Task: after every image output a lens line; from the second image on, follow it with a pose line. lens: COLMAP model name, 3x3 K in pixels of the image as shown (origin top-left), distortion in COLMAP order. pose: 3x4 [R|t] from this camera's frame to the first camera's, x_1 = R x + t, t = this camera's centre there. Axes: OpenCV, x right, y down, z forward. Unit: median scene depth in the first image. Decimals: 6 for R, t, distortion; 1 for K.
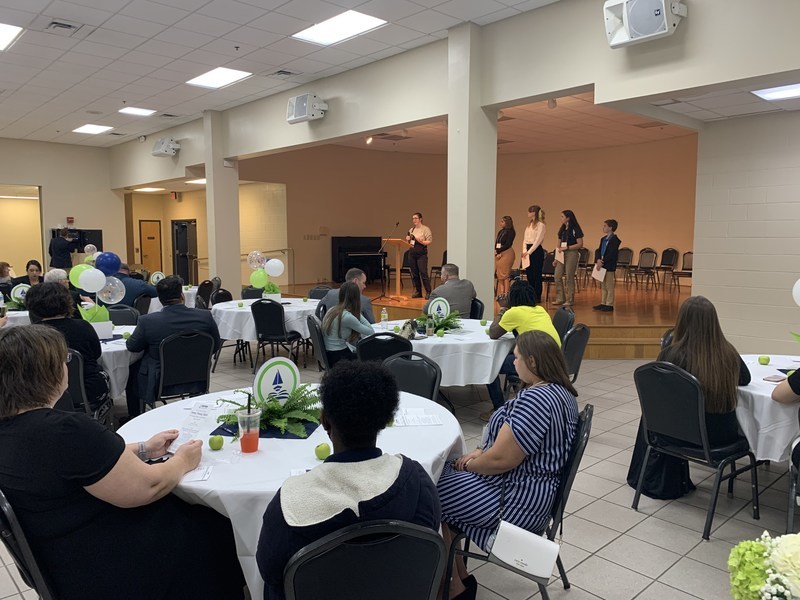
lens RADIAL K [[610.6, 0, 391.5], [0, 610.6, 300.8], [0, 0, 1]] dist [0.011142, -0.003661]
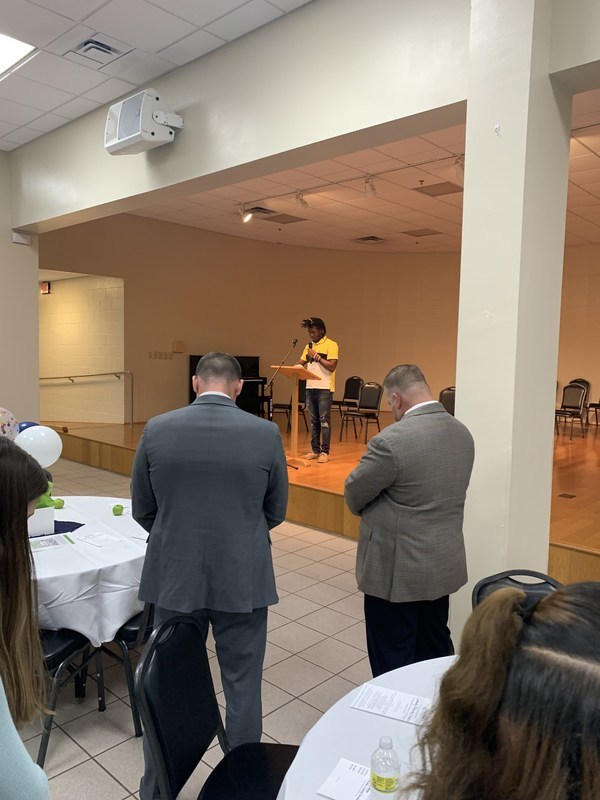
lens RADIAL K [[610.6, 0, 307.5], [0, 610.6, 394.5], [0, 0, 1]] dist [0.011142, -0.003661]
pose [[0.995862, 0.014519, 0.089709, -0.032994], [-0.011799, 0.999457, -0.030766, -0.053345], [-0.090107, 0.029580, 0.995493, 0.383768]]
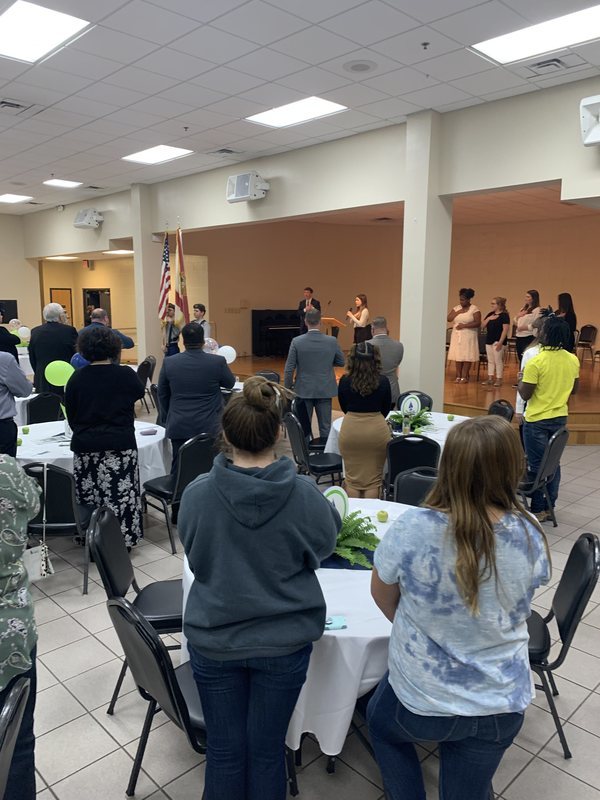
lens RADIAL K [[610.6, 0, 304.1], [0, 610.6, 401.4], [0, 0, 1]] dist [0.011142, -0.003661]
pose [[0.999423, 0.002321, 0.033886, -0.066603], [-0.004522, 0.997875, 0.064993, -0.029499], [-0.033663, -0.065109, 0.997310, -0.006028]]
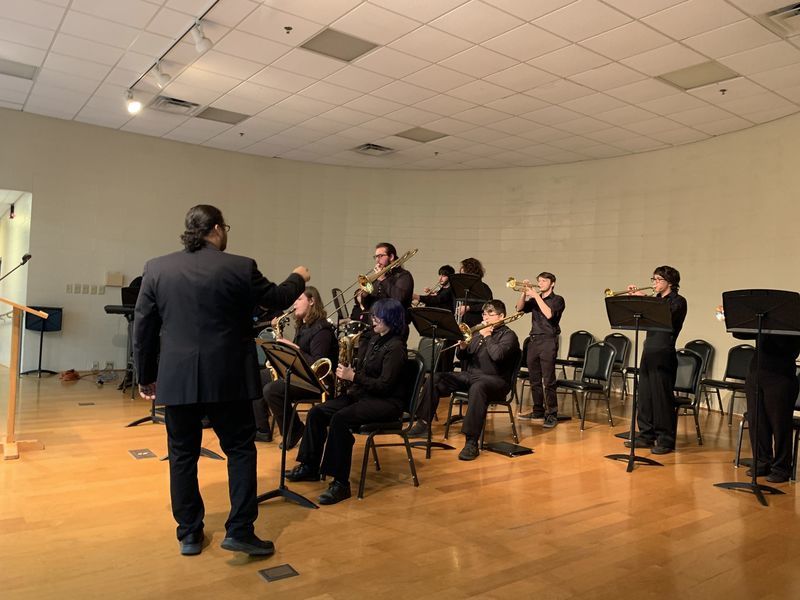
lens RADIAL K [[610.6, 0, 397.6], [0, 610.6, 301.8], [0, 0, 1]] dist [0.011142, -0.003661]
pose [[0.992638, 0.047726, -0.111322, 0.305934], [-0.059176, 0.993030, -0.101930, -0.069550], [0.105681, 0.107767, 0.988543, 0.633707]]
